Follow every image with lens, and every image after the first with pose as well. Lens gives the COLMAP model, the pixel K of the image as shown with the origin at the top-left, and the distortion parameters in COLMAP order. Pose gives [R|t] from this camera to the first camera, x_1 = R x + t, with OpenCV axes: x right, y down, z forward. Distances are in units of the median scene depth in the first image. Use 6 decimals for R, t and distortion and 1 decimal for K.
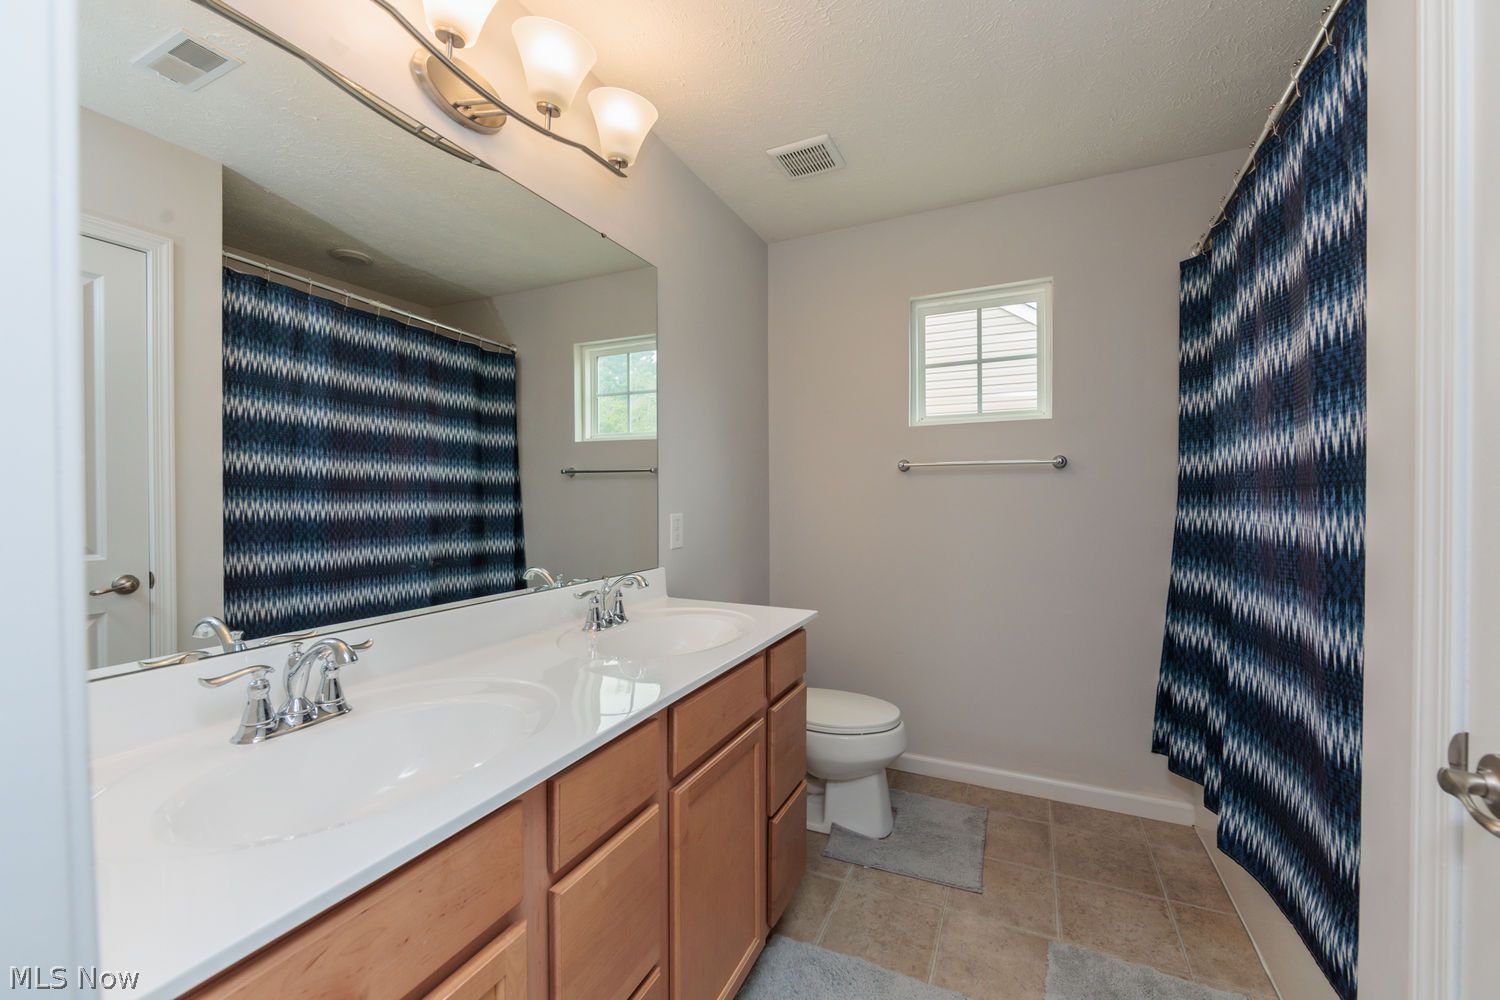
lens RADIAL K [[585.5, 0, 753.3], [0, 585.5, 500.6], [0, 0, 1]] dist [-0.003158, 0.000075]
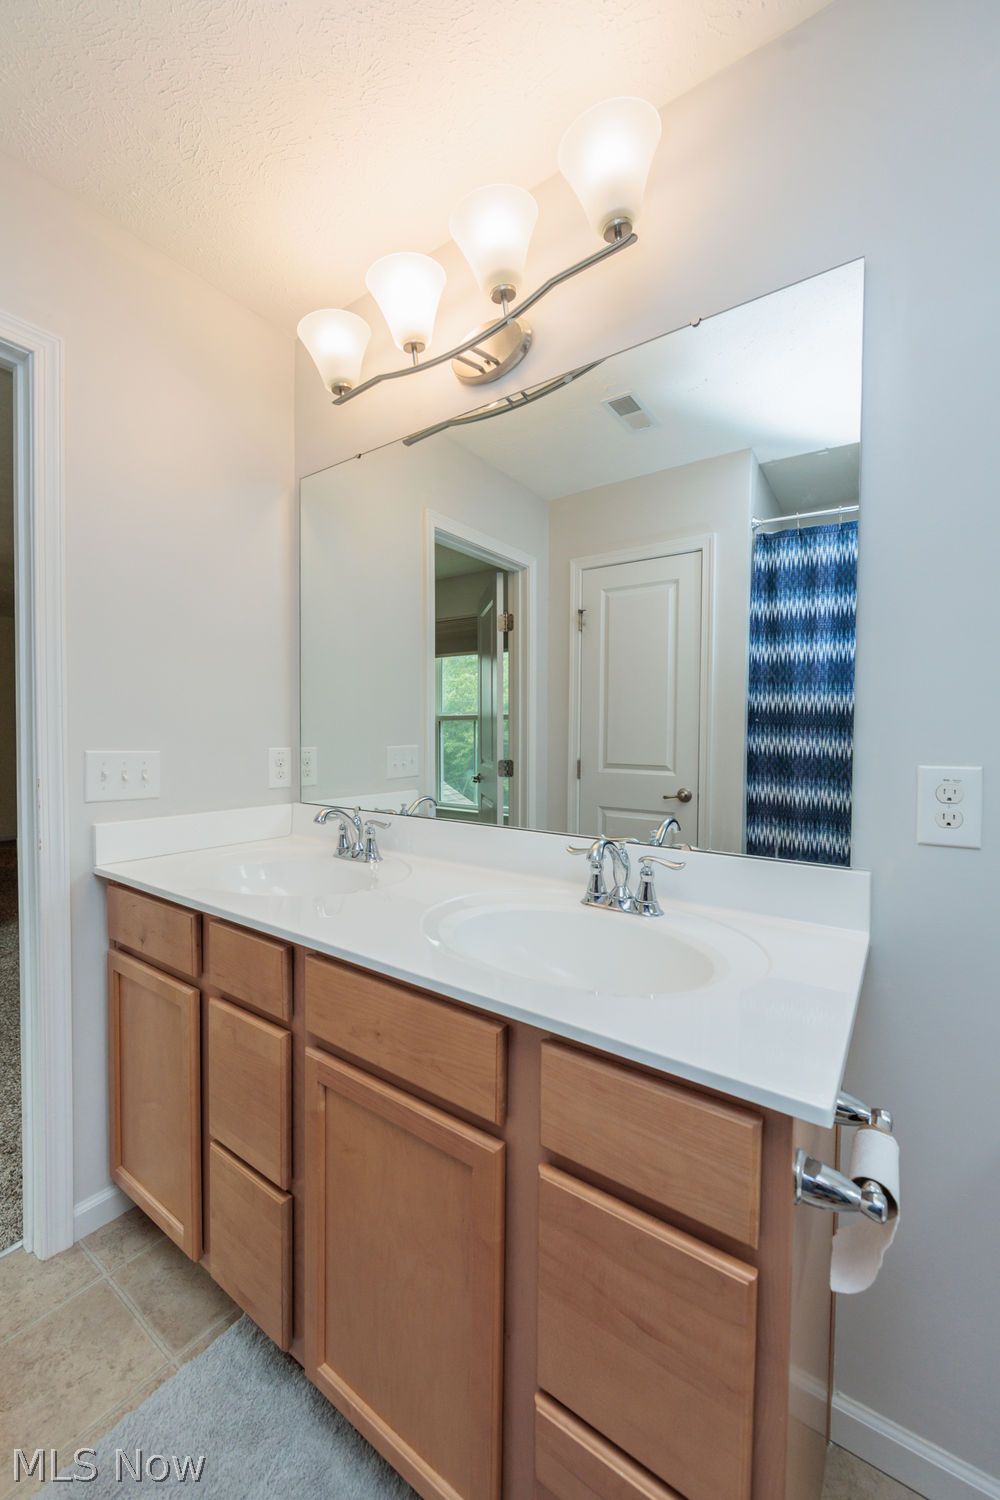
lens RADIAL K [[585.5, 0, 497.0], [0, 585.5, 752.9], [0, 0, 1]] dist [-0.003158, 0.000075]
pose [[-0.186842, 0.028128, -0.981987, 0.350480], [-0.016450, 0.999360, 0.031756, 0.004229], [0.982252, 0.022087, -0.186260, 0.735805]]
